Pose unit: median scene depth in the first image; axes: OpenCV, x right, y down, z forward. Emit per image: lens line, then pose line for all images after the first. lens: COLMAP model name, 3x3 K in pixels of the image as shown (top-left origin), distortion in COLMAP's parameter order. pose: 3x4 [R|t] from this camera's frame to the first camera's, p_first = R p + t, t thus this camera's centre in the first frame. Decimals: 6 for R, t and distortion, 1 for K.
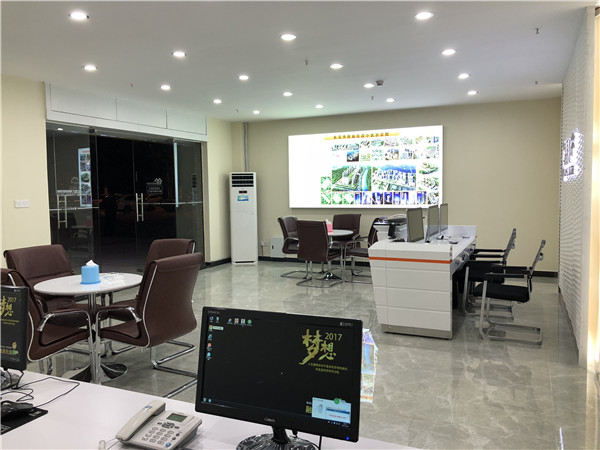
lens RADIAL K [[484.5, 0, 299.7], [0, 484.5, 230.0], [0, 0, 1]] dist [0.064192, -0.095462]
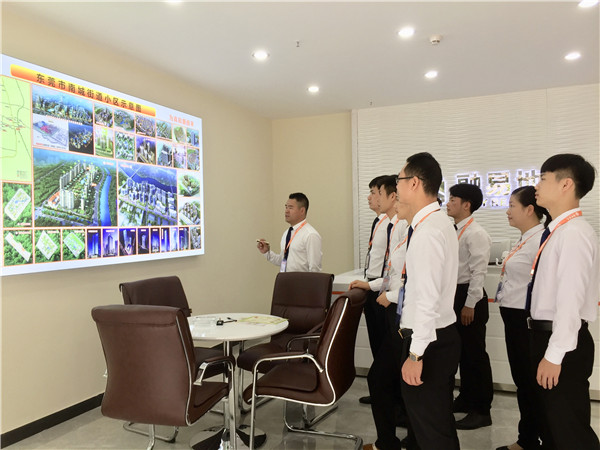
lens RADIAL K [[507.5, 0, 300.9], [0, 507.5, 225.3], [0, 0, 1]] dist [-0.004640, -0.028702]
pose [[-0.026218, 0.017330, 0.999506, -0.315689], [0.110316, 0.993793, -0.014337, -0.055895], [-0.993551, 0.109886, -0.027968, 0.847514]]
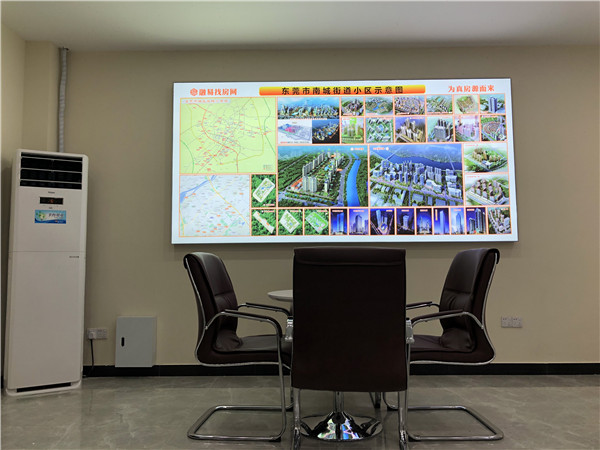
lens RADIAL K [[484.5, 0, 299.5], [0, 484.5, 221.6], [0, 0, 1]] dist [0.064192, -0.095462]
pose [[0.914702, 0.040749, 0.402069, -0.098541], [0.029609, 0.985472, -0.167235, 0.009955], [-0.403043, 0.164875, 0.900207, 0.610772]]
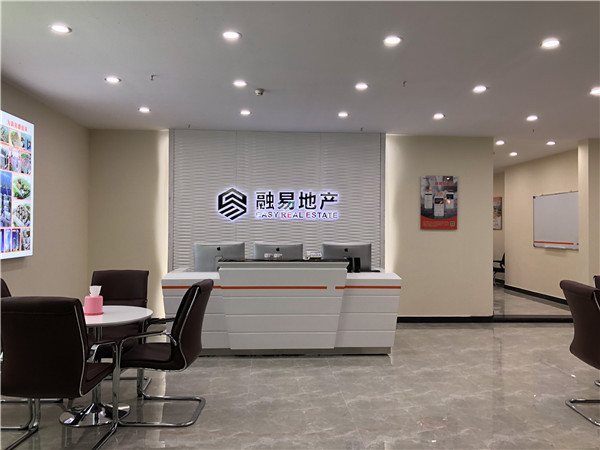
lens RADIAL K [[484.5, 0, 299.7], [0, 484.5, 226.1], [0, 0, 1]] dist [0.064192, -0.095462]
pose [[-0.470052, 0.015384, 0.882504, -0.395062], [0.079674, 0.996506, 0.025066, -0.067406], [-0.879035, 0.082095, -0.469636, 0.937254]]
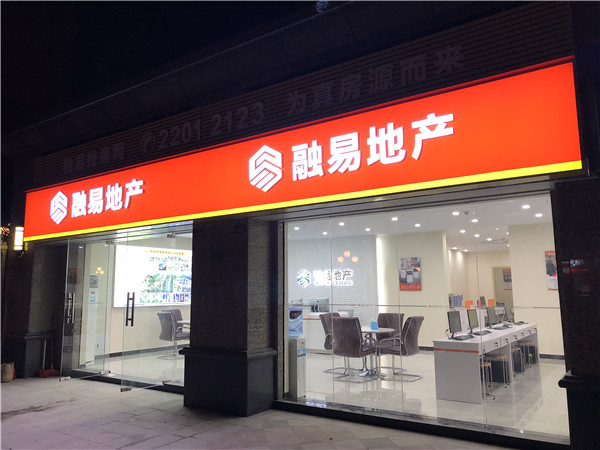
lens RADIAL K [[484.5, 0, 296.9], [0, 484.5, 221.1], [0, 0, 1]] dist [0.064192, -0.095462]
pose [[0.182649, 0.151957, 0.971364, -1.166123], [0.093652, 0.980802, -0.171043, -0.009640], [-0.978708, 0.122211, 0.164911, 0.400377]]
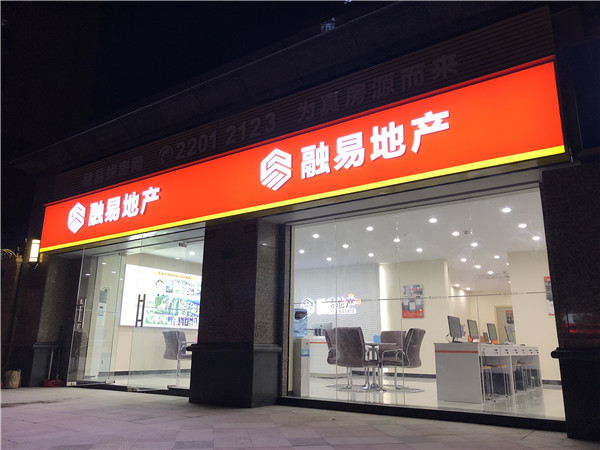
lens RADIAL K [[484.5, 0, 297.7], [0, 484.5, 221.6], [0, 0, 1]] dist [0.064192, -0.095462]
pose [[0.183522, 0.262196, 0.947403, -1.191360], [0.071817, 0.957621, -0.278935, 0.076948], [-0.980389, 0.119230, 0.156914, 0.408735]]
